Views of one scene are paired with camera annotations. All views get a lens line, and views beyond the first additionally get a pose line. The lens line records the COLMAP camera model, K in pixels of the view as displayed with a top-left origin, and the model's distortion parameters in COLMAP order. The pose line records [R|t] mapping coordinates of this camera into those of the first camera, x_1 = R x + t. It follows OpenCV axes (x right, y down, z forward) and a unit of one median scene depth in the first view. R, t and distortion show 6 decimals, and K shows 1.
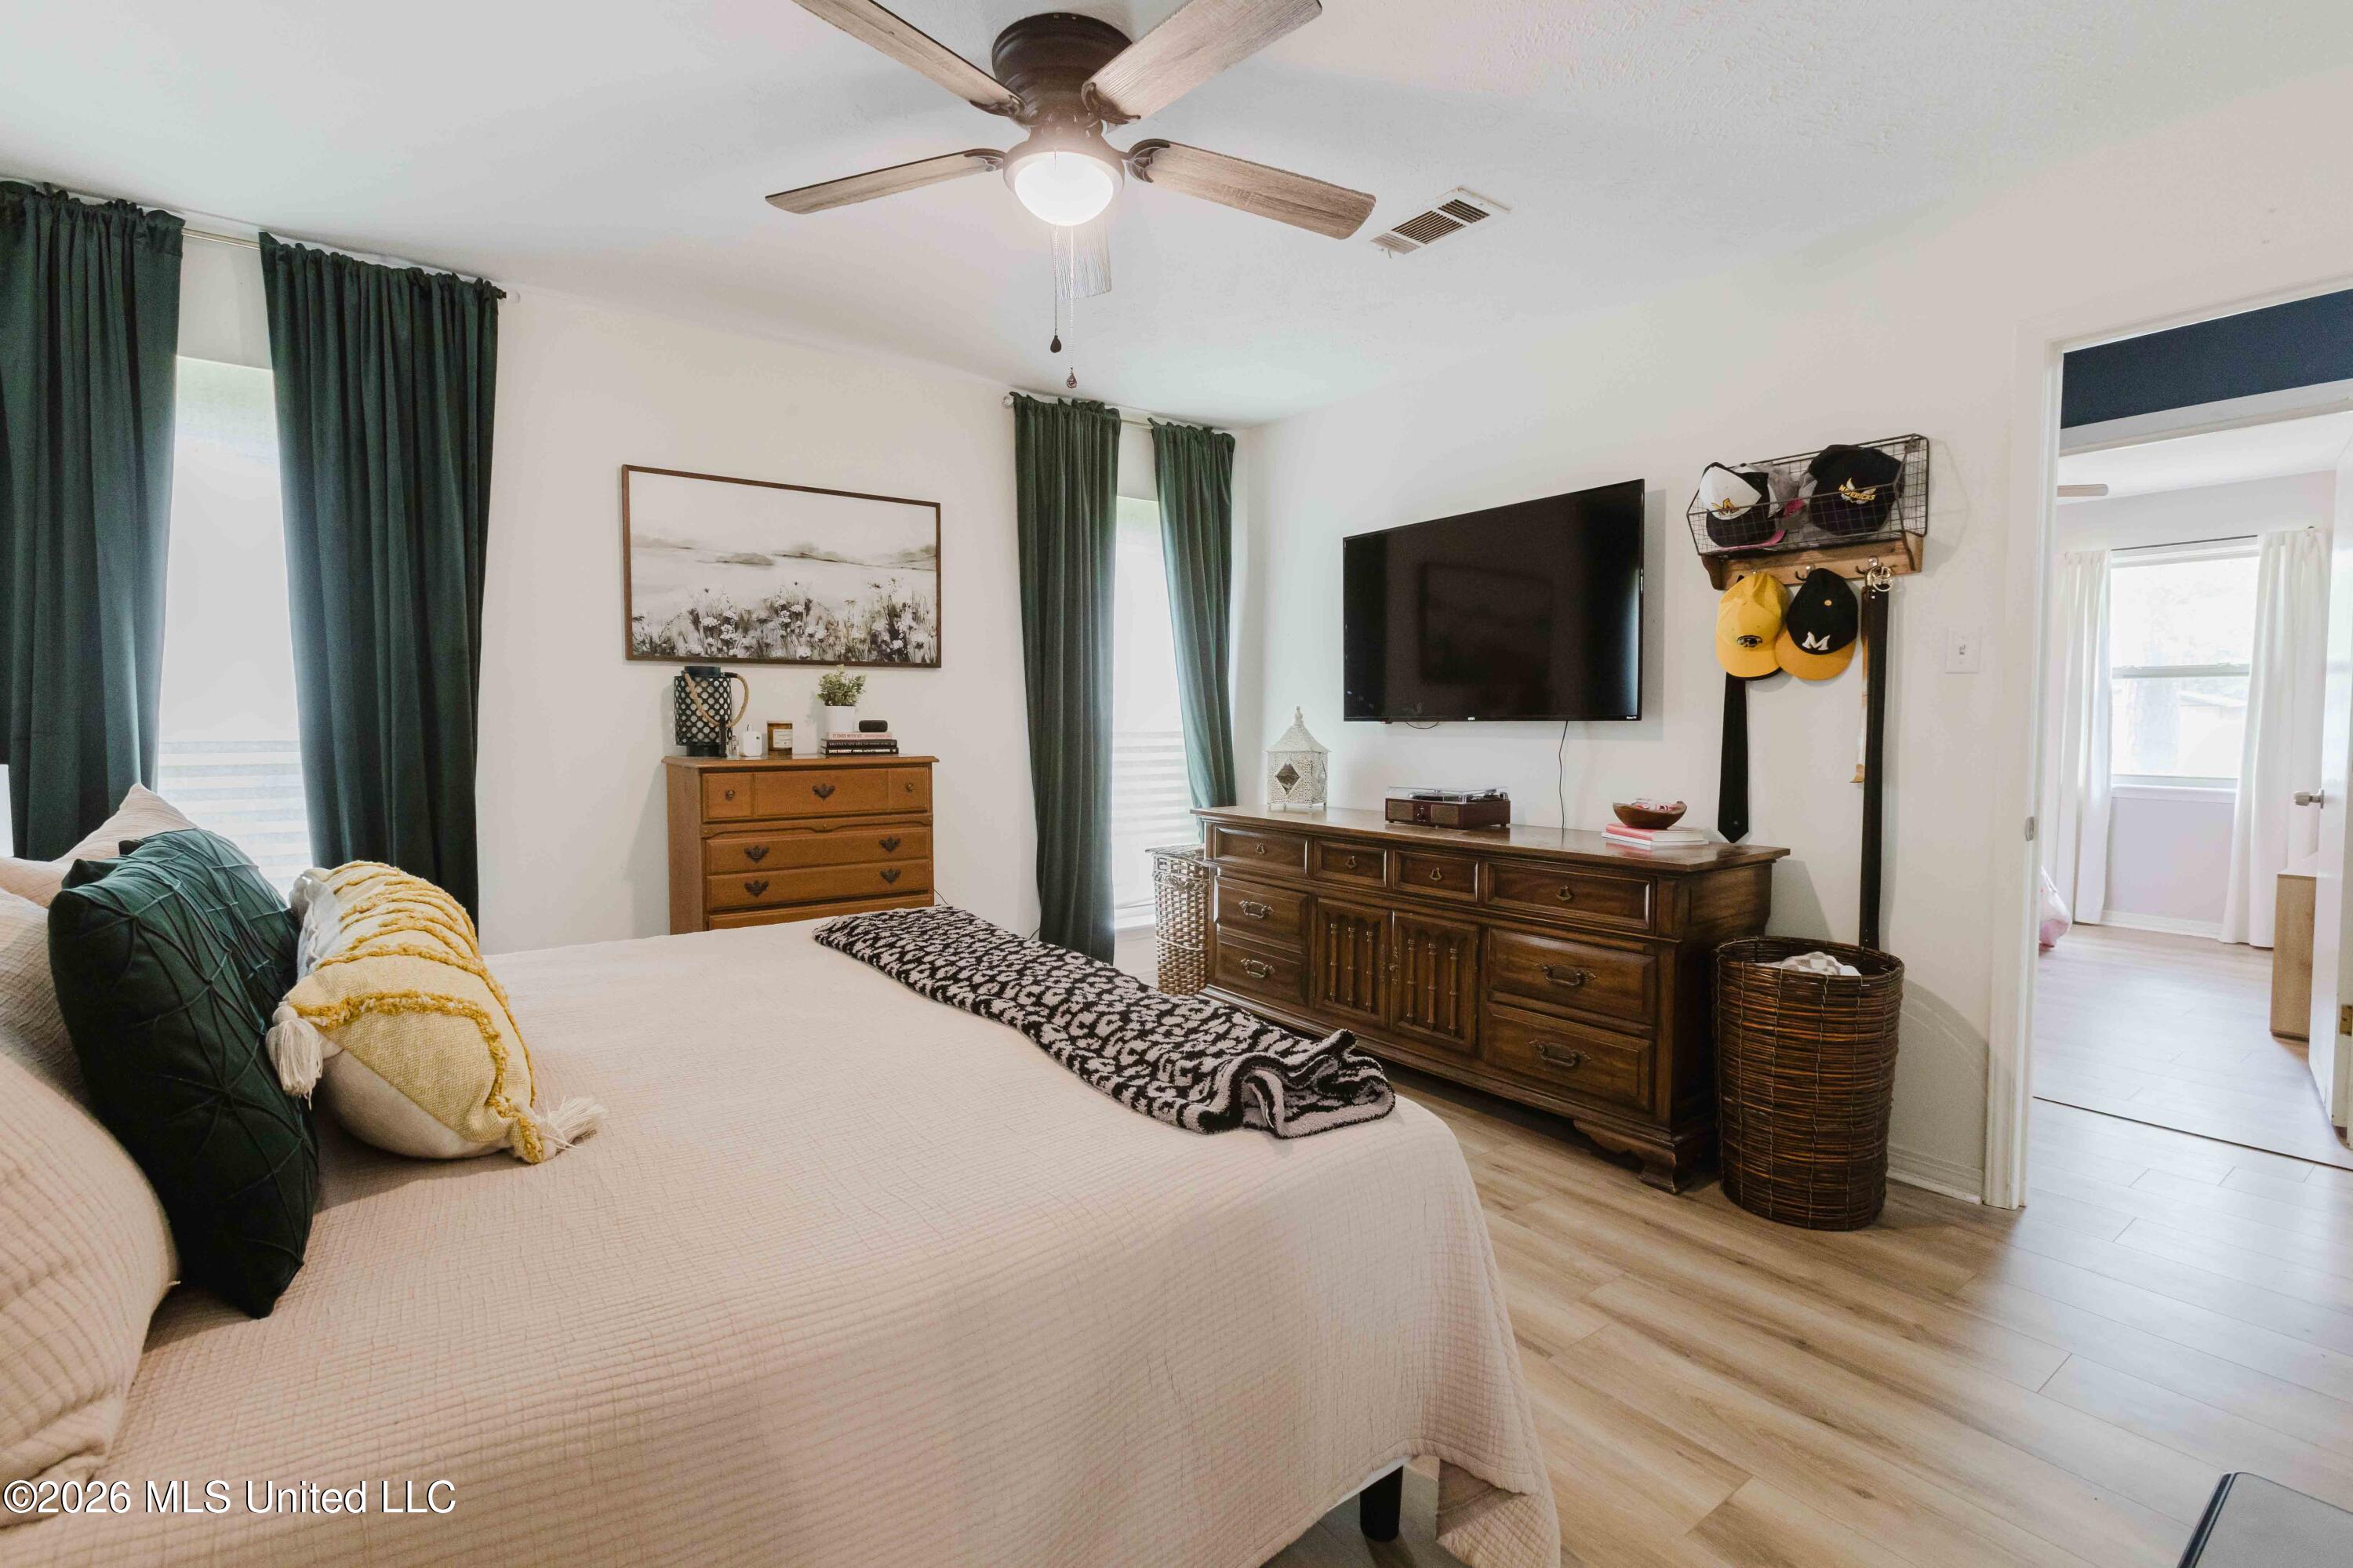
lens RADIAL K [[1056.9, 0, 1174.9], [0, 1056.9, 776.5], [0, 0, 1]] dist [0.001215, 0.002447]
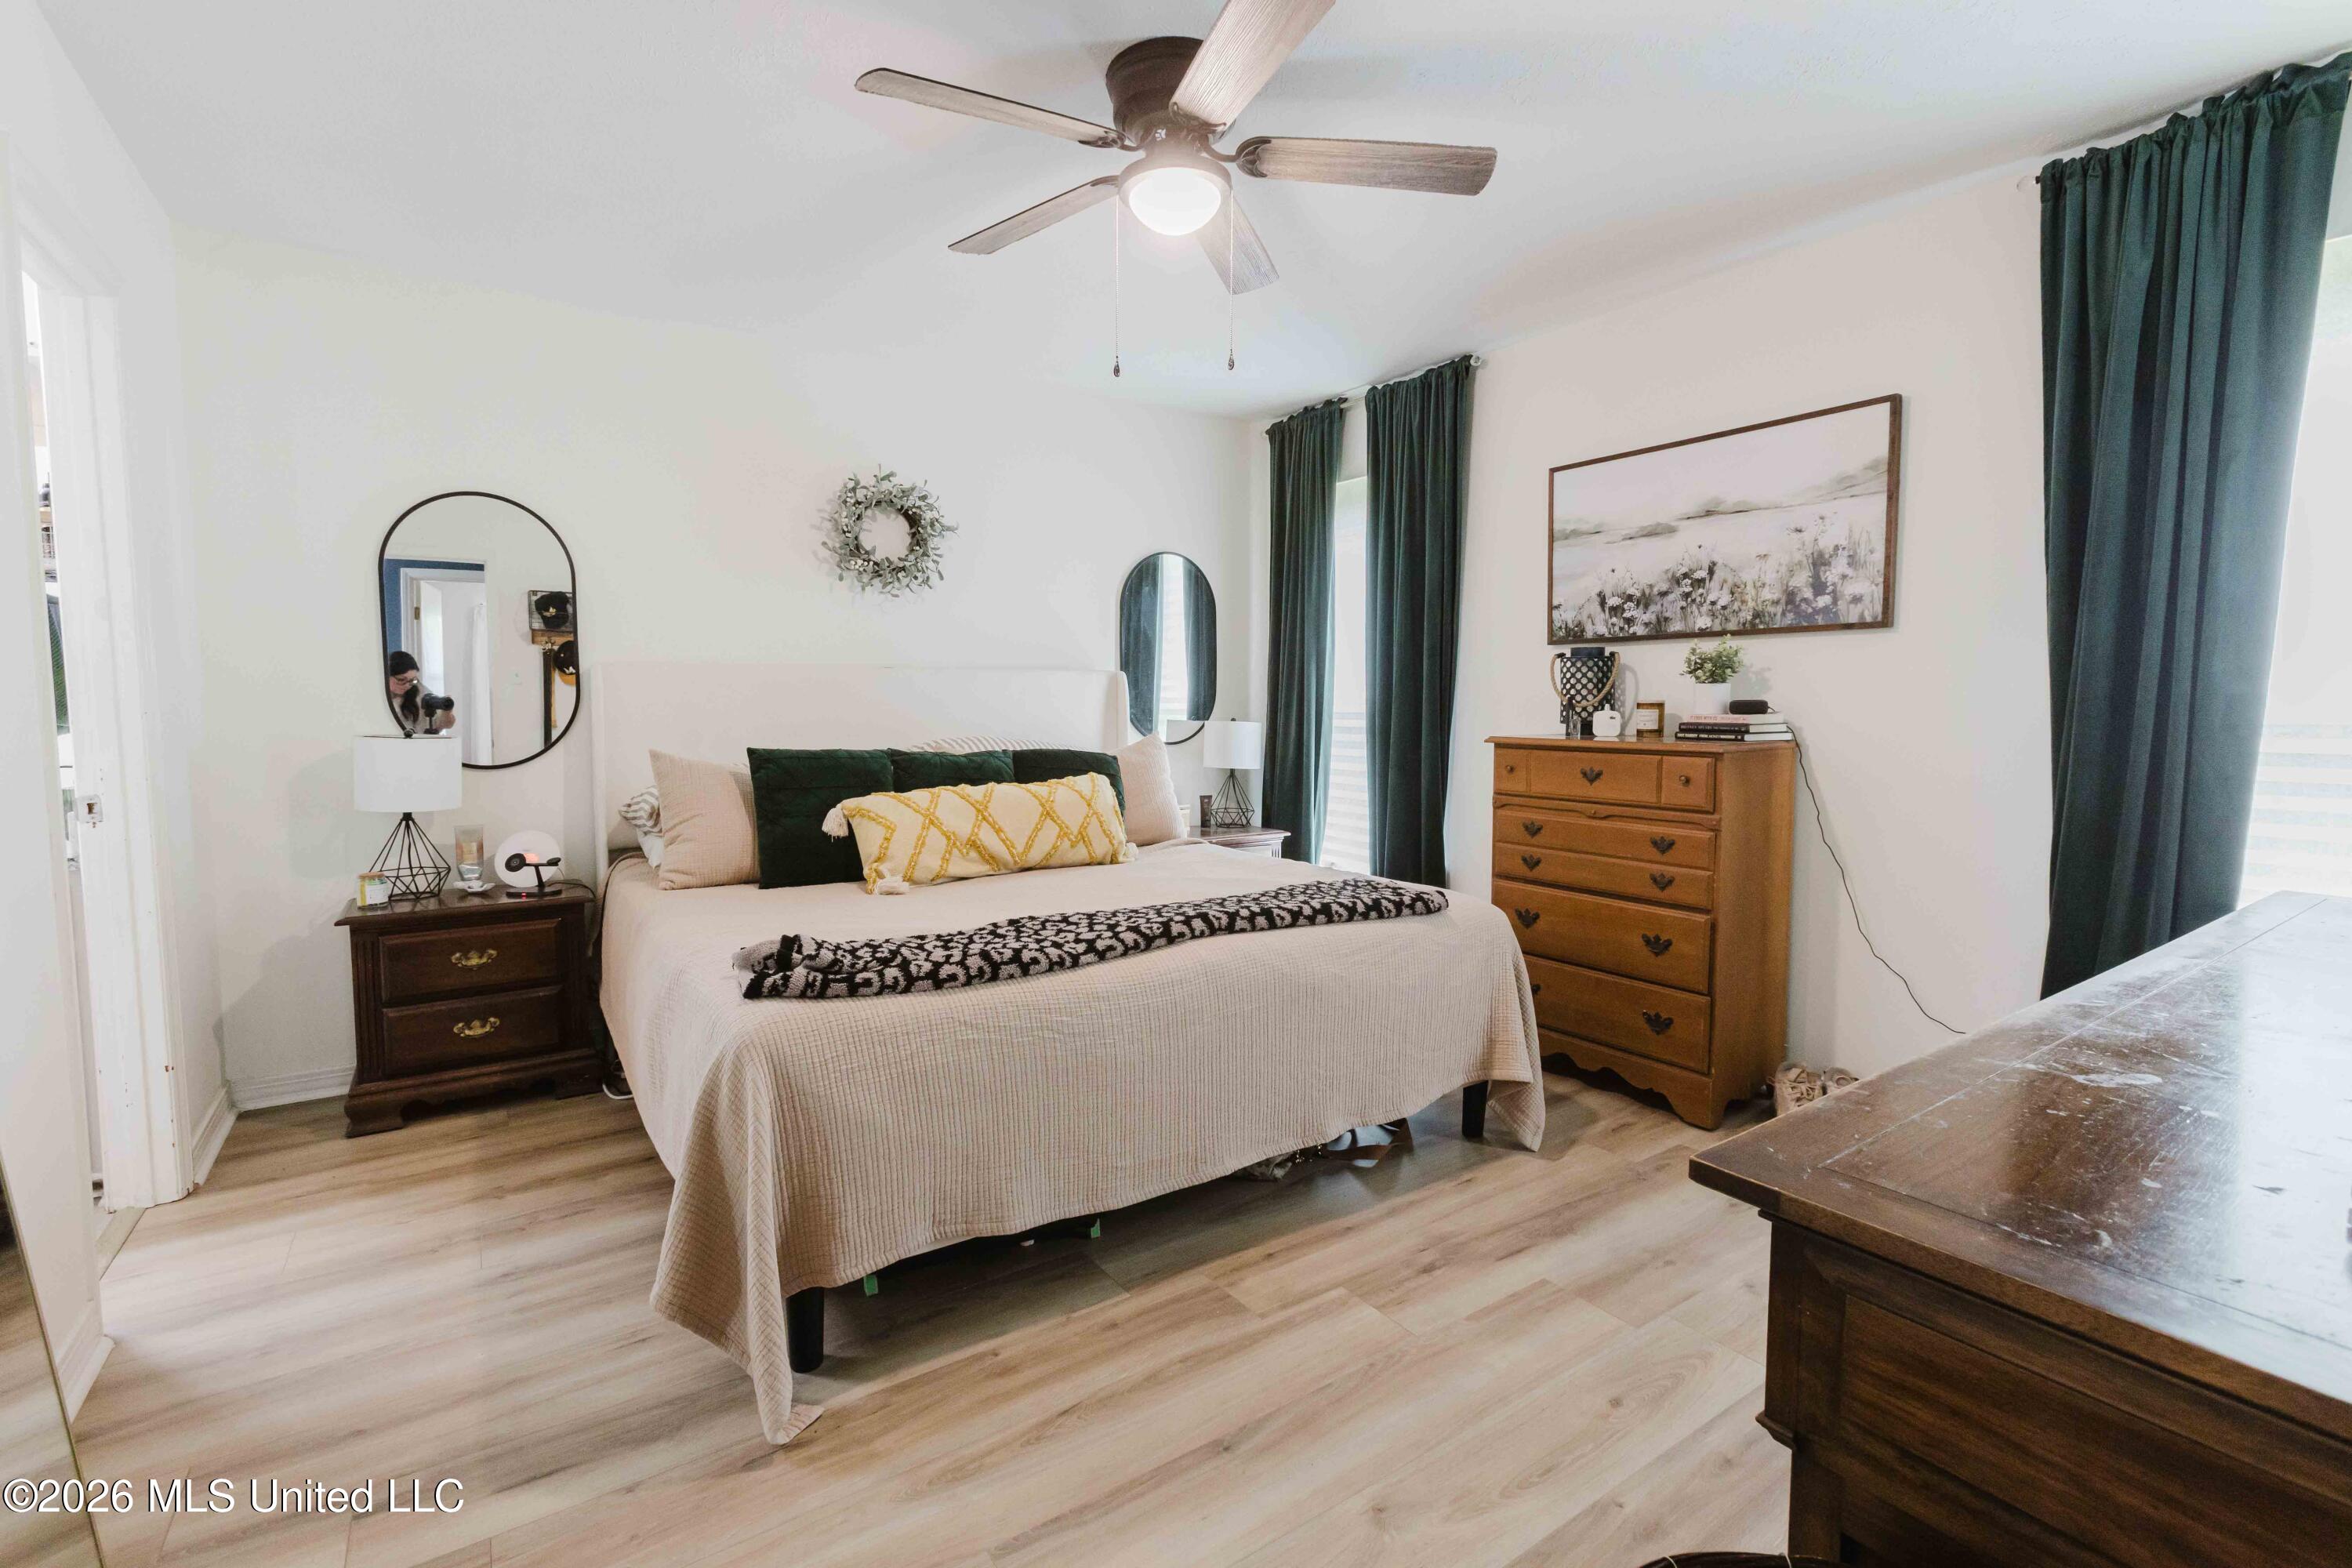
lens RADIAL K [[1056.4, 0, 1170.8], [0, 1056.4, 779.1], [0, 0, 1]] dist [0.001215, 0.002447]
pose [[-0.037575, 0.071799, -0.996711, 0.567730], [-0.061227, 0.995376, 0.074011, -0.026505], [0.997416, 0.063806, -0.033005, 0.605908]]
